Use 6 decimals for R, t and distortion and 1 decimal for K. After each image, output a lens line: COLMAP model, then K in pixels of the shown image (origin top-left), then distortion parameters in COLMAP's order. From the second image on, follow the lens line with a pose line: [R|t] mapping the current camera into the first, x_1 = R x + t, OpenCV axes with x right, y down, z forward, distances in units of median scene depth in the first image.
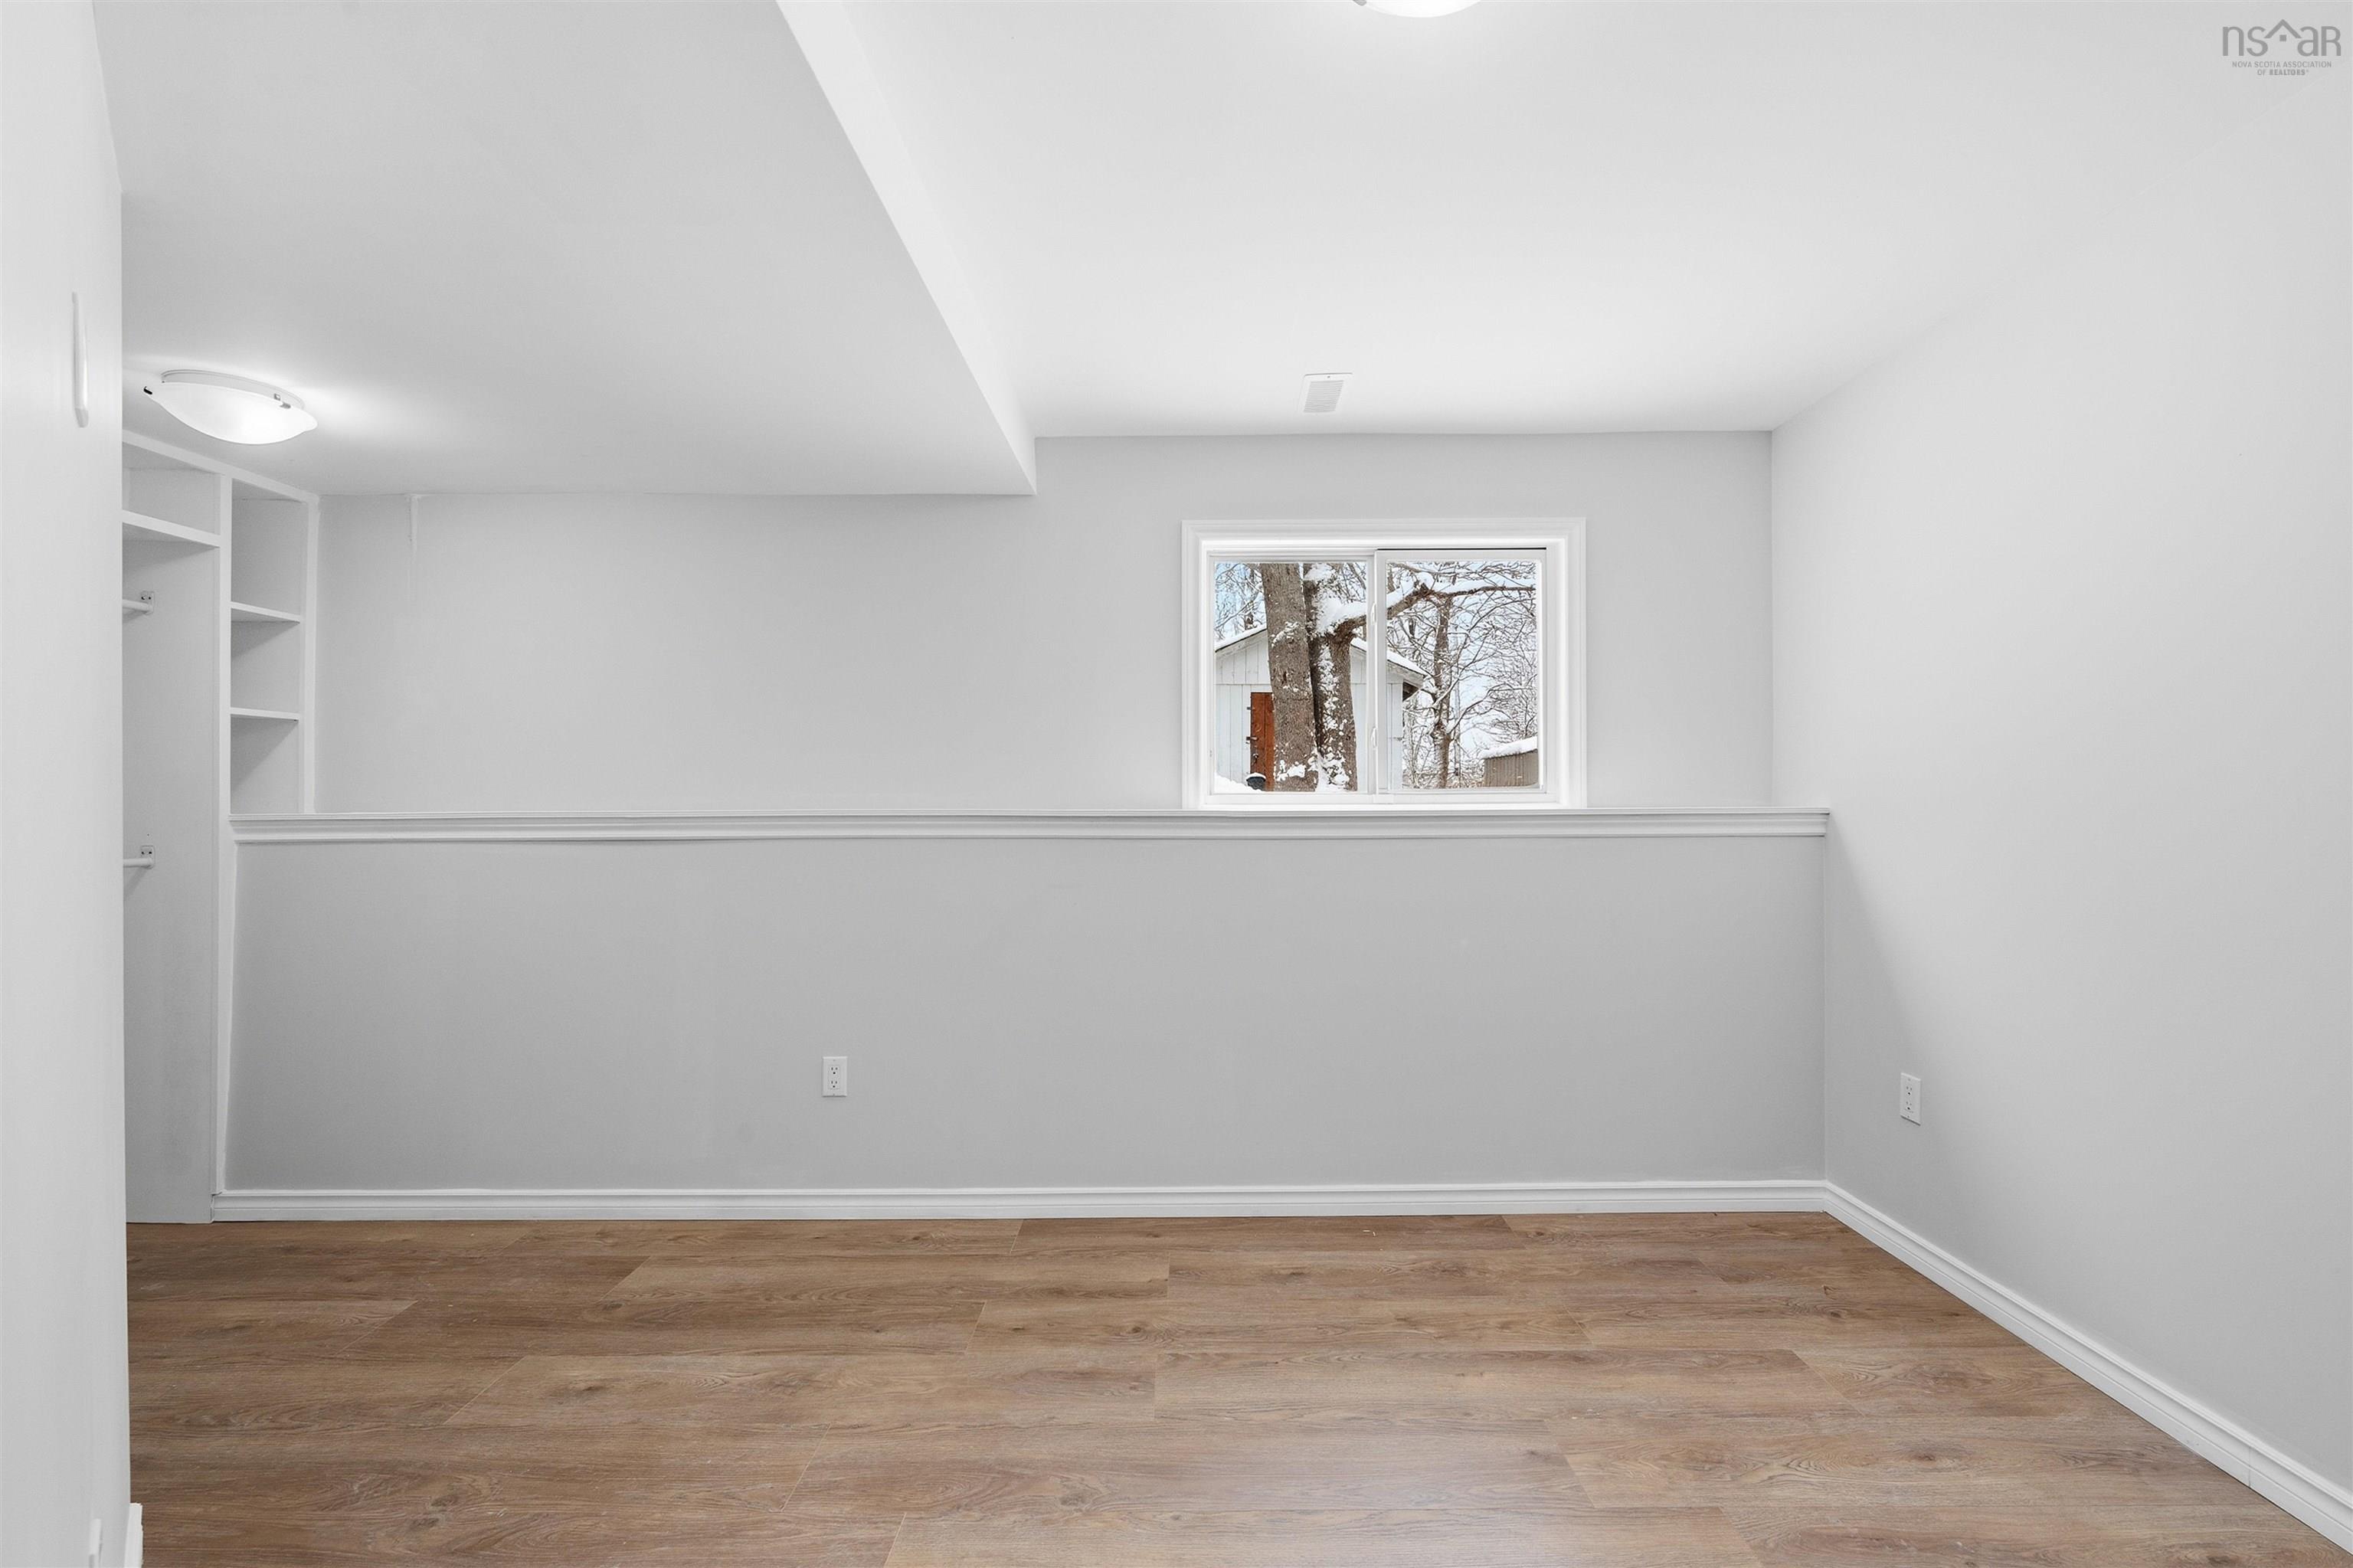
lens RADIAL K [[1018.7, 0, 1176.5], [0, 1018.7, 784.0], [0, 0, 1]] dist [-0.000802, 0.000436]
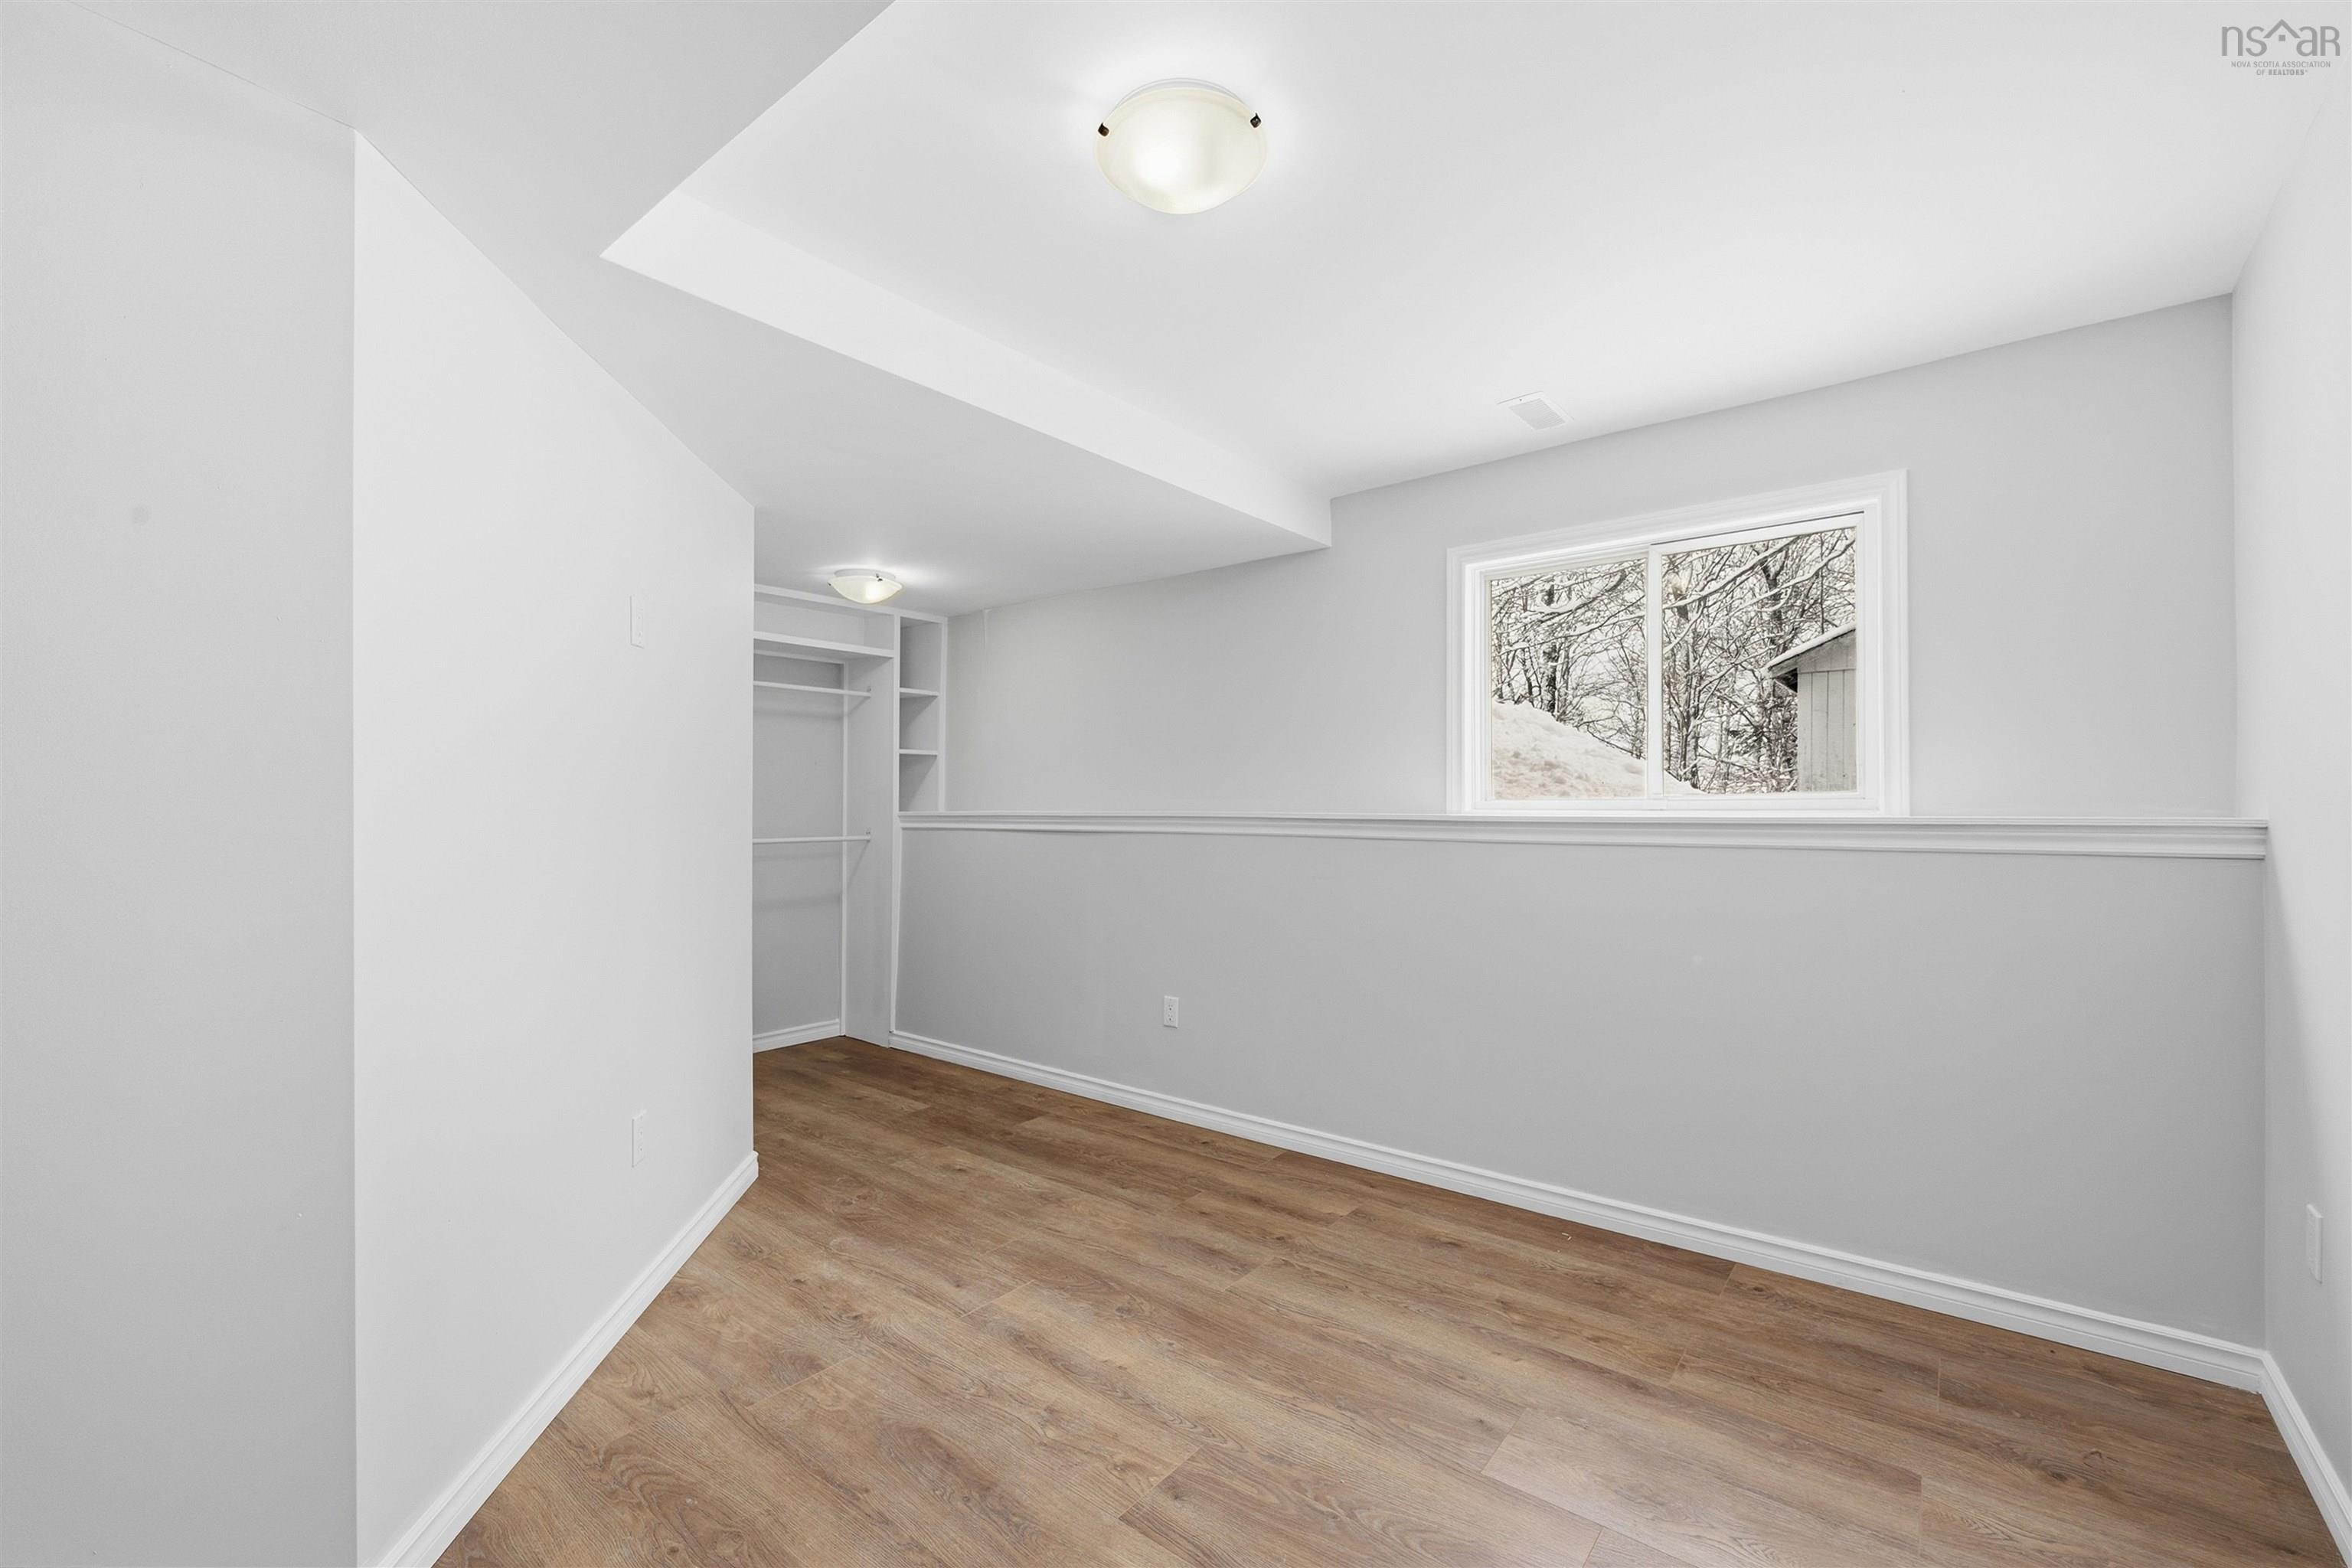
lens RADIAL K [[981.2, 0, 1176.0], [0, 981.2, 784.0], [0, 0, 1]] dist [0.000304, -0.000026]
pose [[0.779617, -0.010412, -0.626170, 0.549855], [0.006704, 0.999943, -0.008281, -0.001028], [0.626220, 0.002258, 0.779643, 0.001458]]
